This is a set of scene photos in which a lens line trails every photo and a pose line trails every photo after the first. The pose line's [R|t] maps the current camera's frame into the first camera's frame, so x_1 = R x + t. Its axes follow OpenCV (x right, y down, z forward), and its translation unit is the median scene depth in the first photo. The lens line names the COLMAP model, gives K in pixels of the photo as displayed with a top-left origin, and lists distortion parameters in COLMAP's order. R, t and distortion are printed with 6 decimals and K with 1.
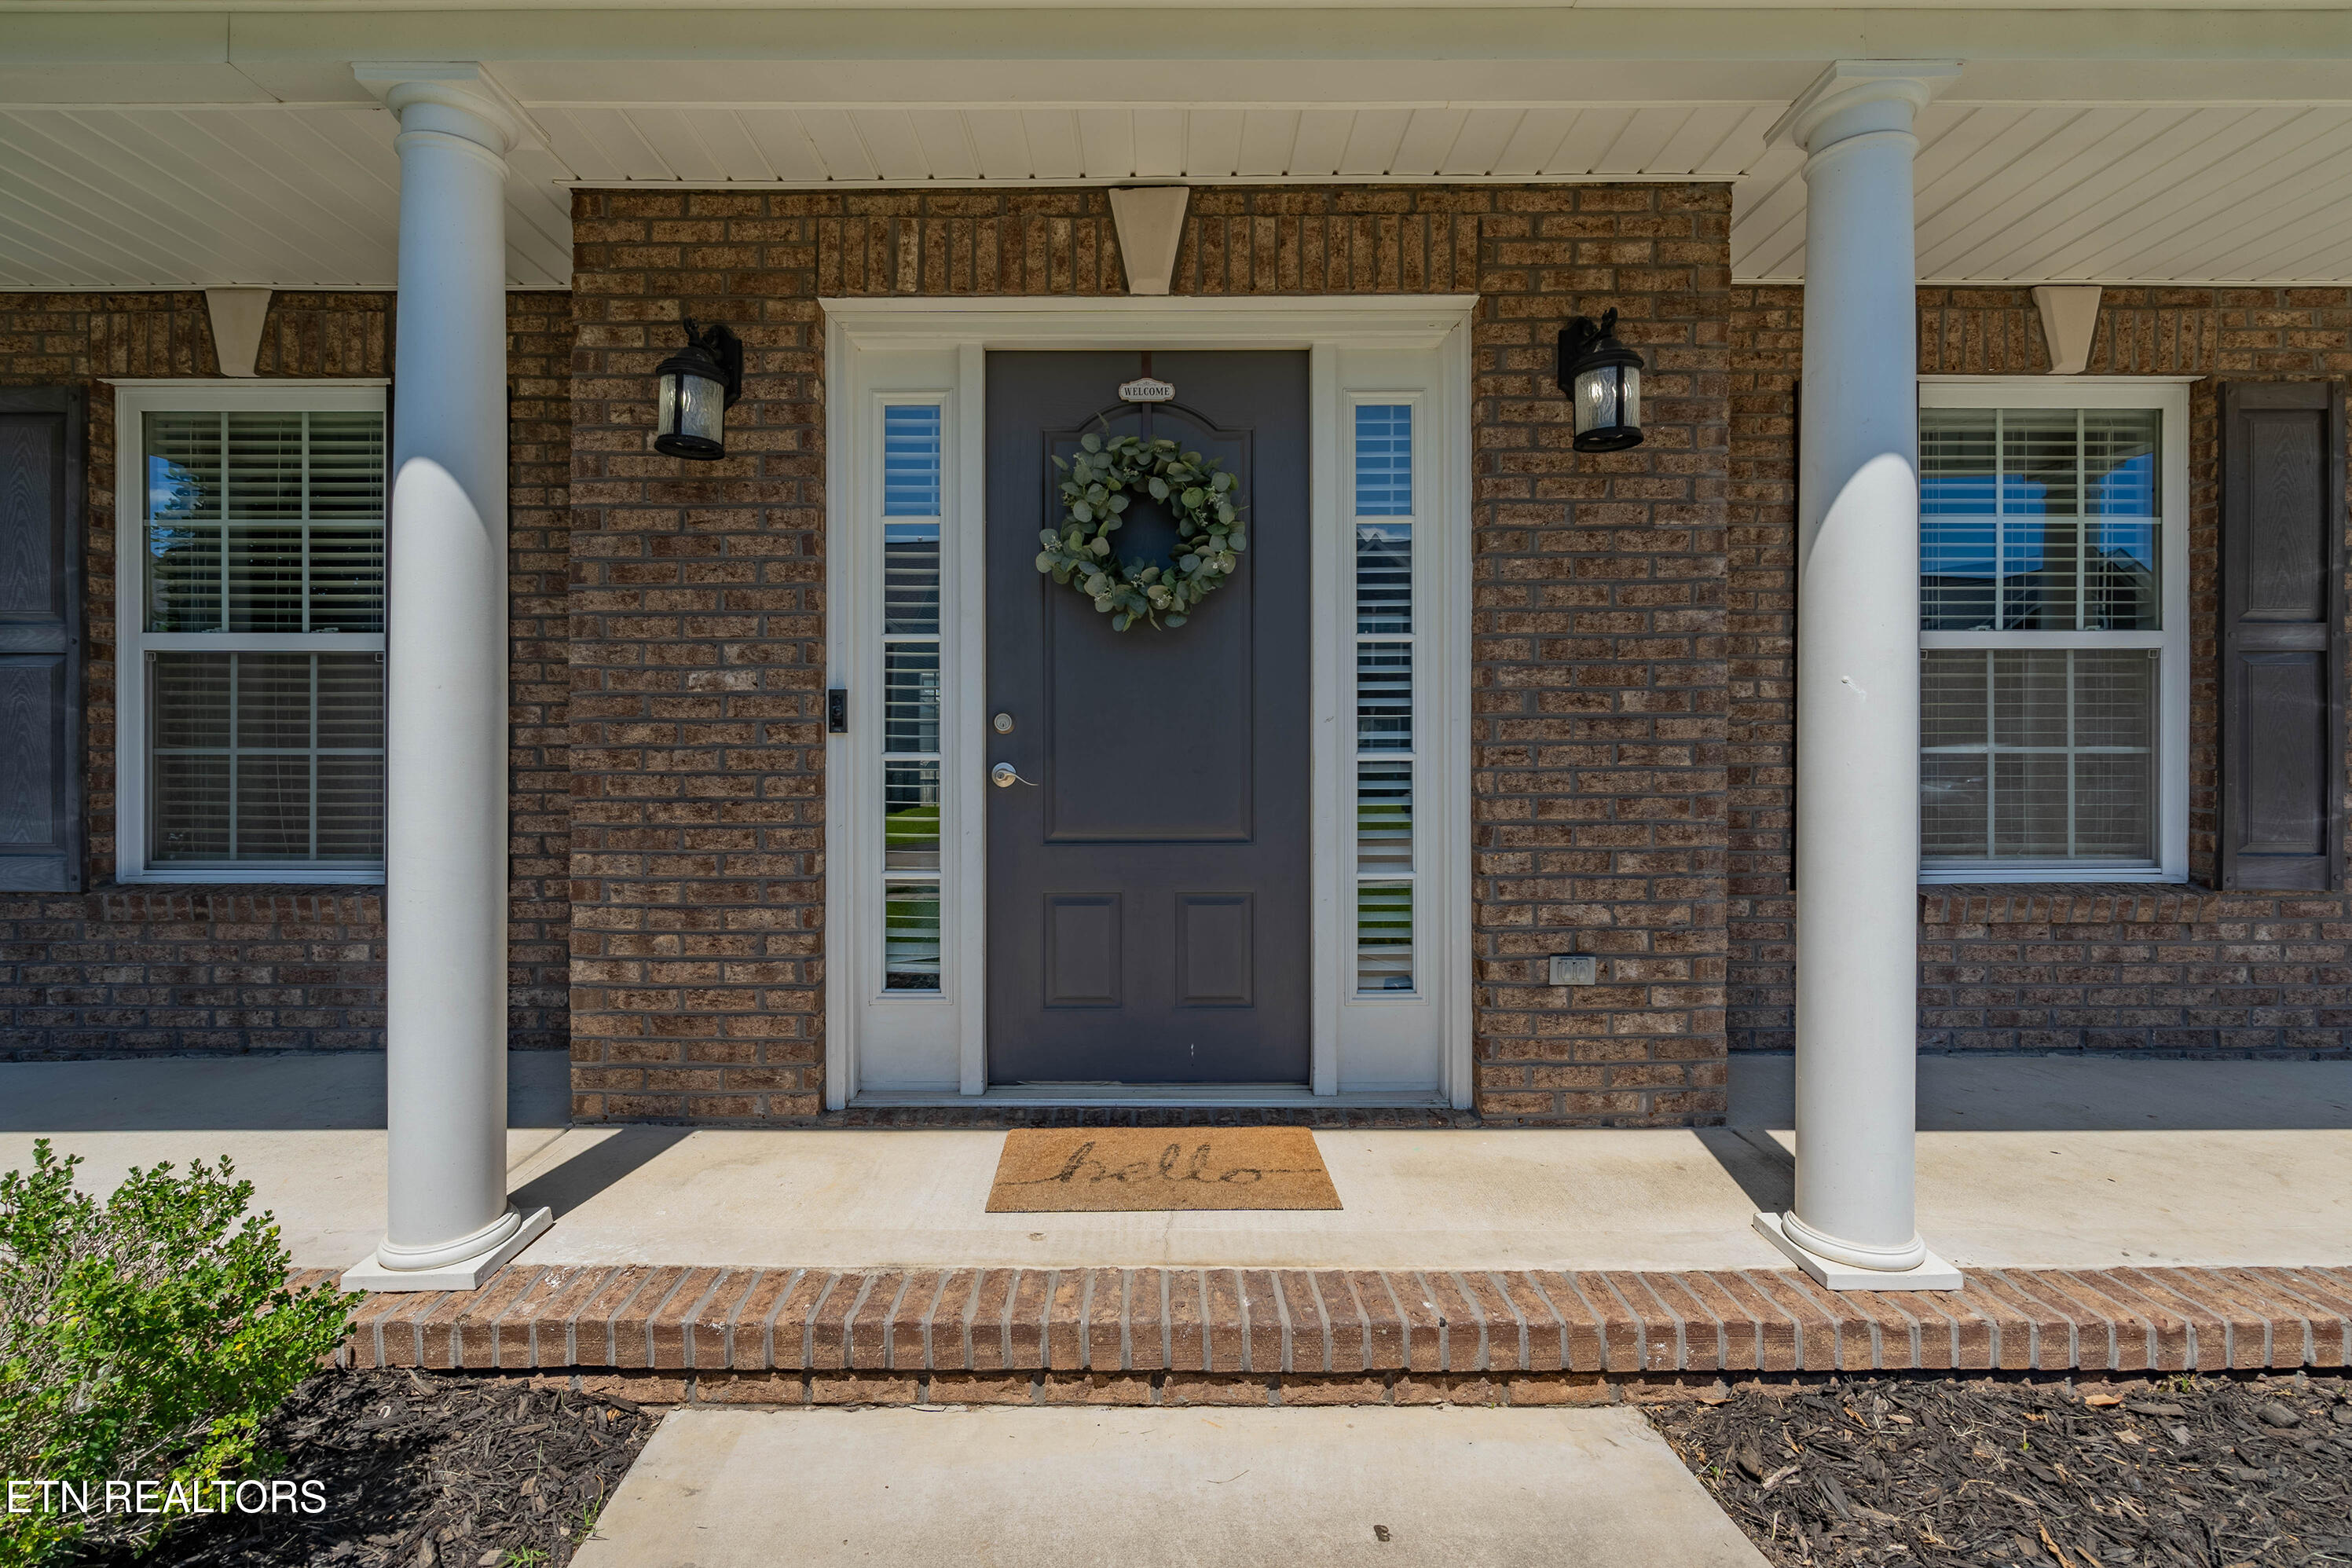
lens RADIAL K [[1072.3, 0, 1155.3], [0, 1072.3, 763.5], [0, 0, 1]] dist [-0.003536, -0.000038]
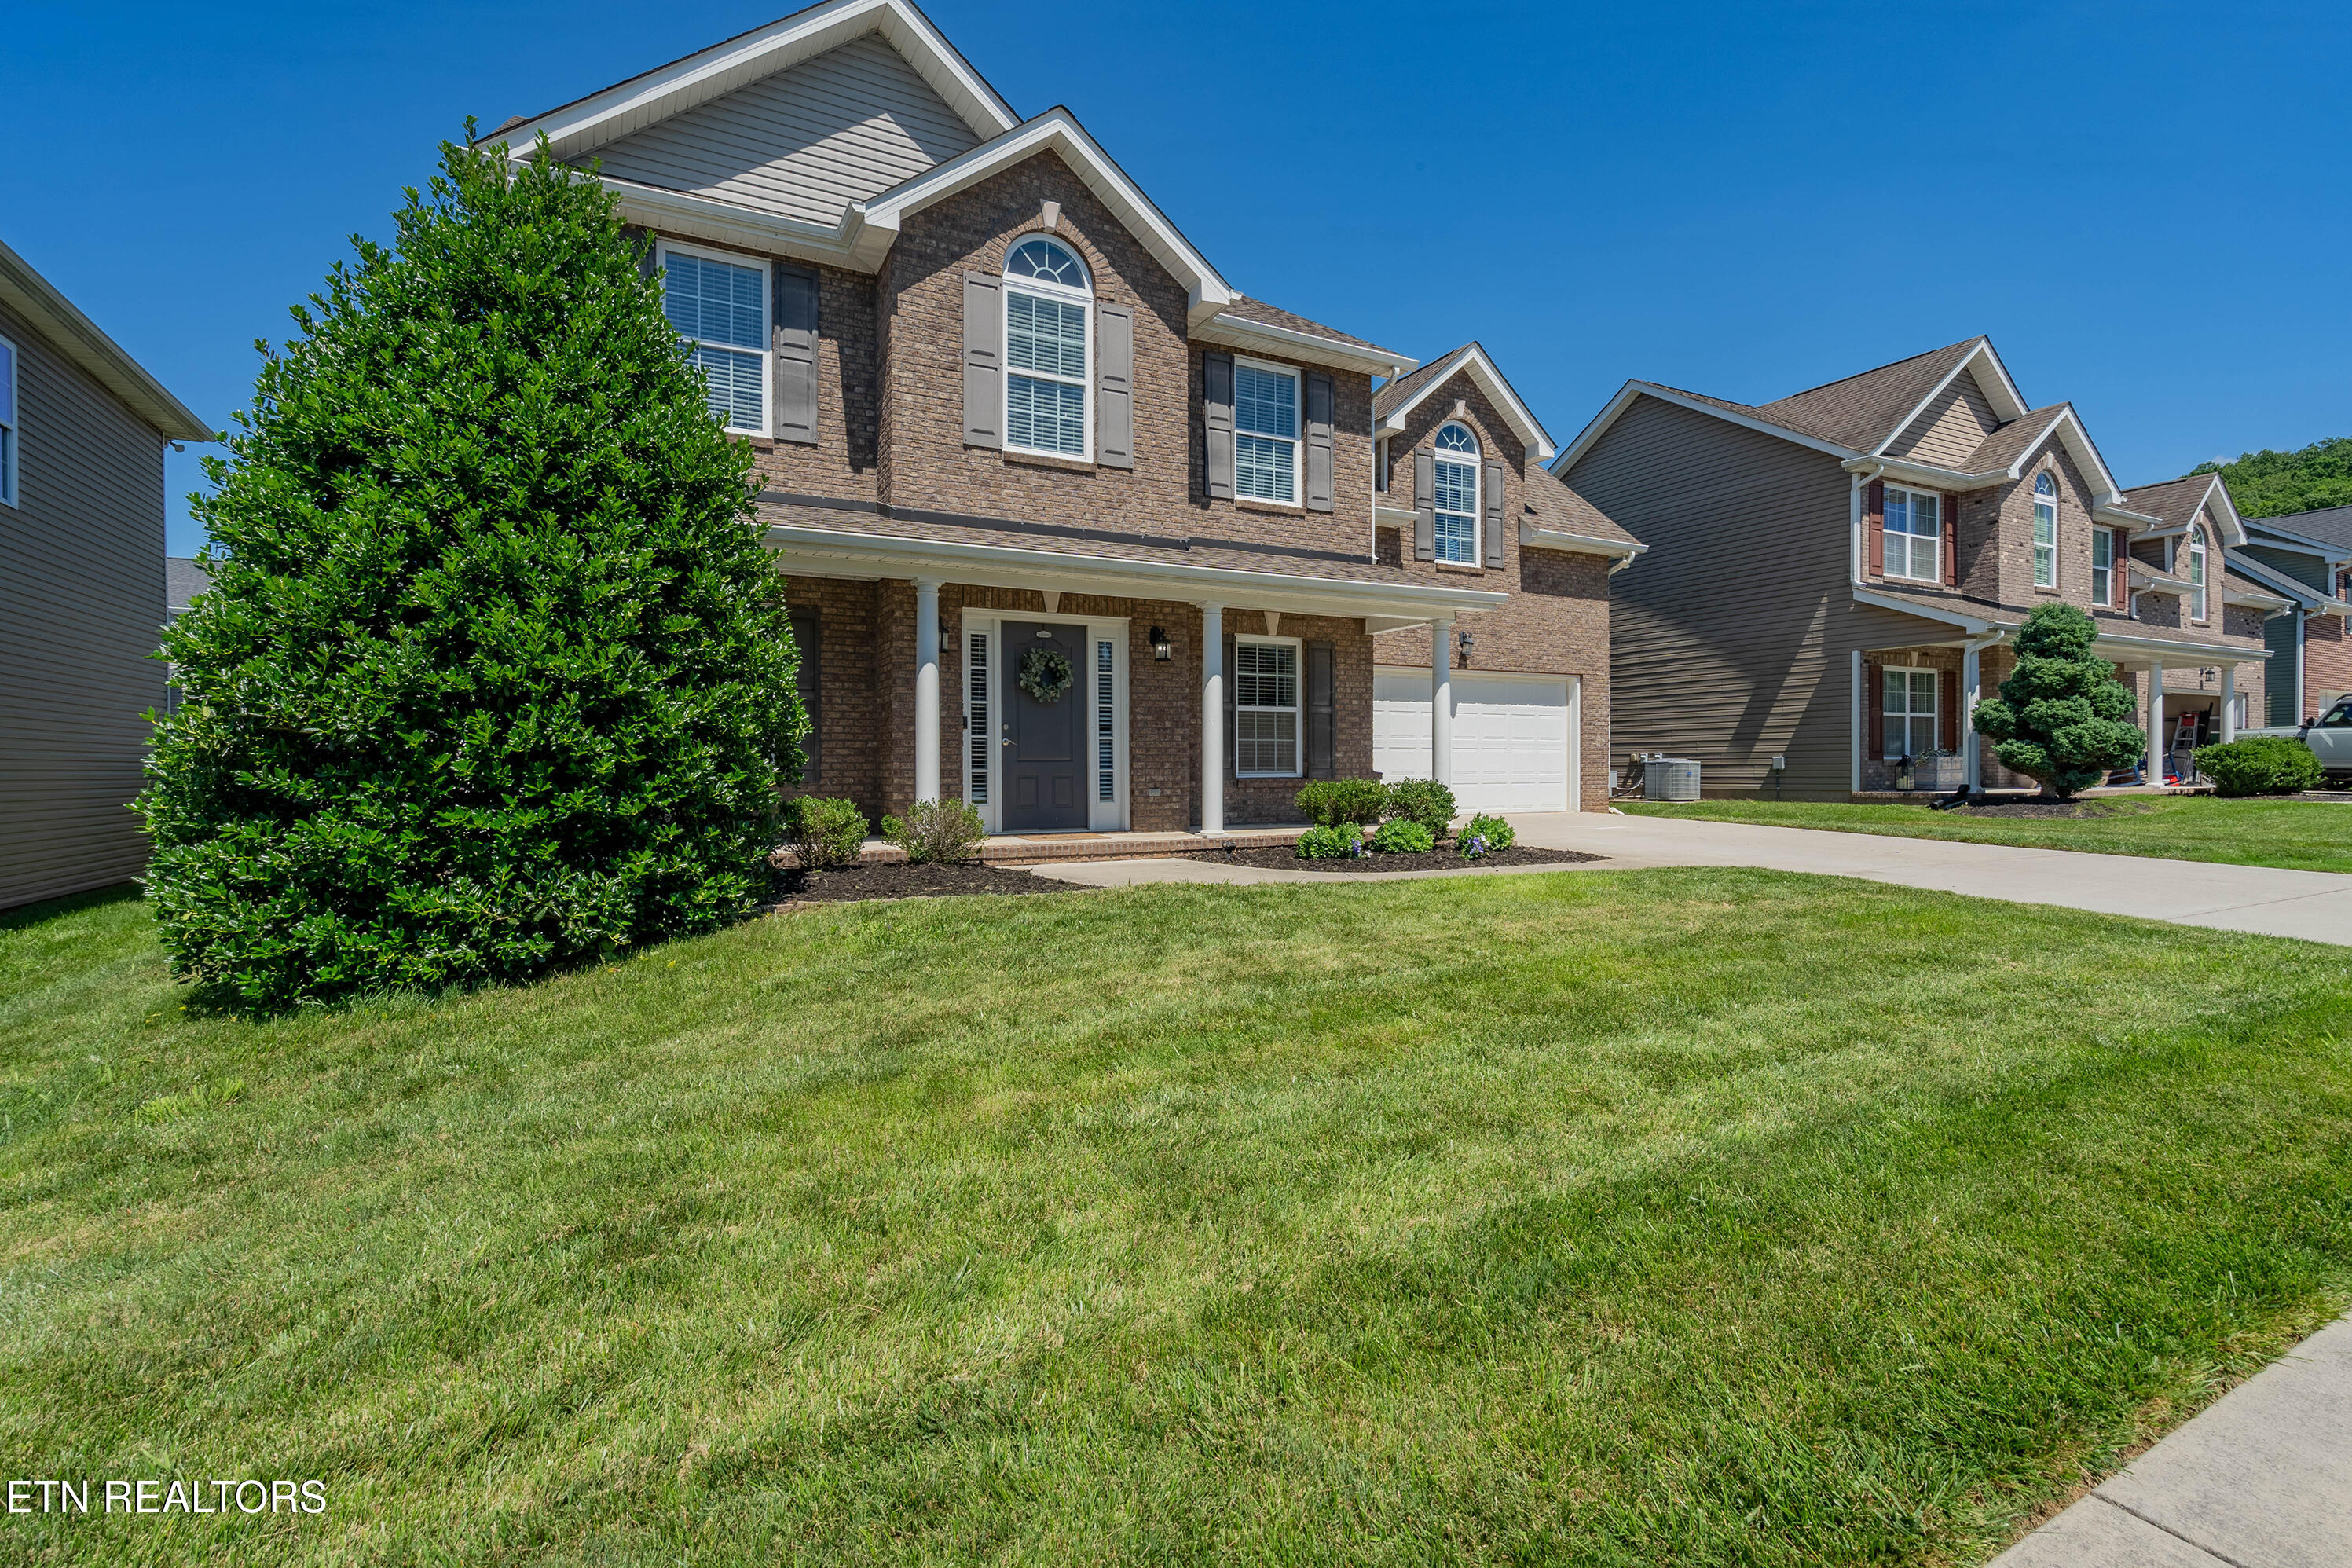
lens RADIAL K [[1072.3, 0, 1179.0], [0, 1072.3, 787.0], [0, 0, 1]] dist [-0.003536, -0.000038]
pose [[0.888195, -0.008616, 0.459386, -1.251717], [0.006319, 0.999959, 0.006537, 0.139011], [-0.459423, -0.002903, 0.888213, -2.373238]]
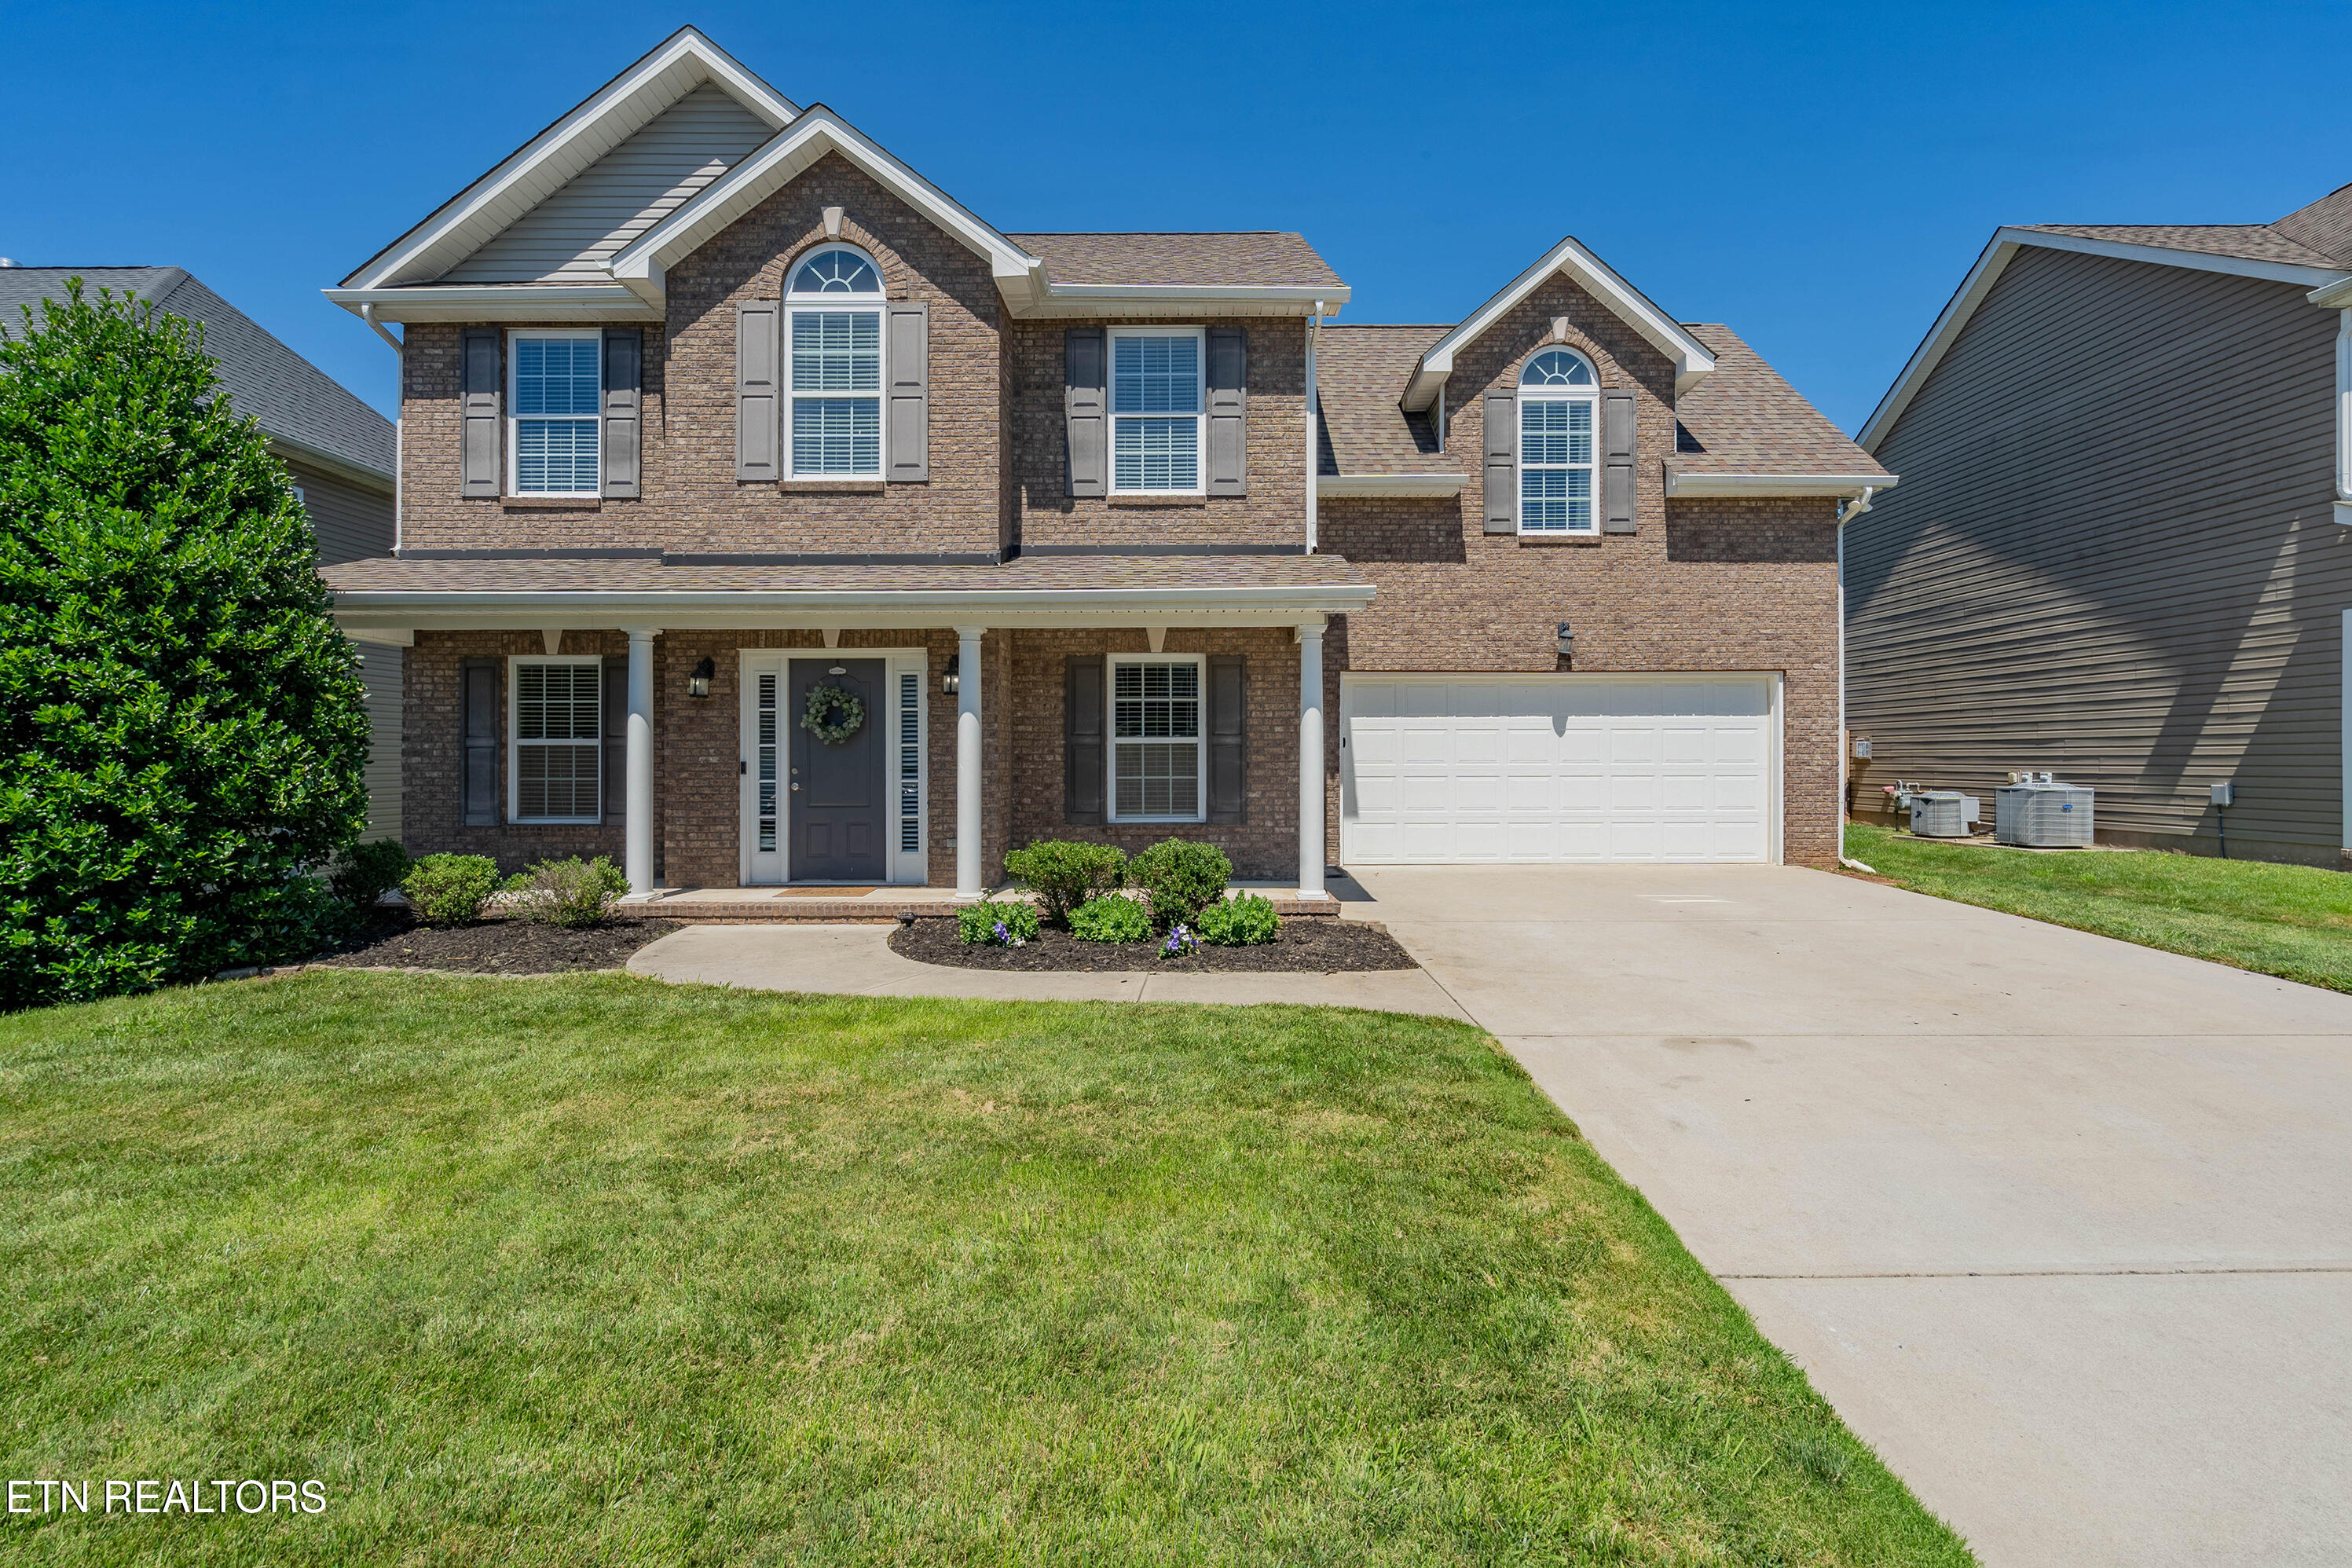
lens RADIAL K [[1072.3, 0, 1187.7], [0, 1072.3, 768.3], [0, 0, 1]] dist [-0.003536, -0.000038]
pose [[0.999984, -0.001642, -0.005404, 1.095256], [0.001624, 0.999993, -0.003331, -0.033554], [0.005409, 0.003322, 0.999980, -2.312919]]
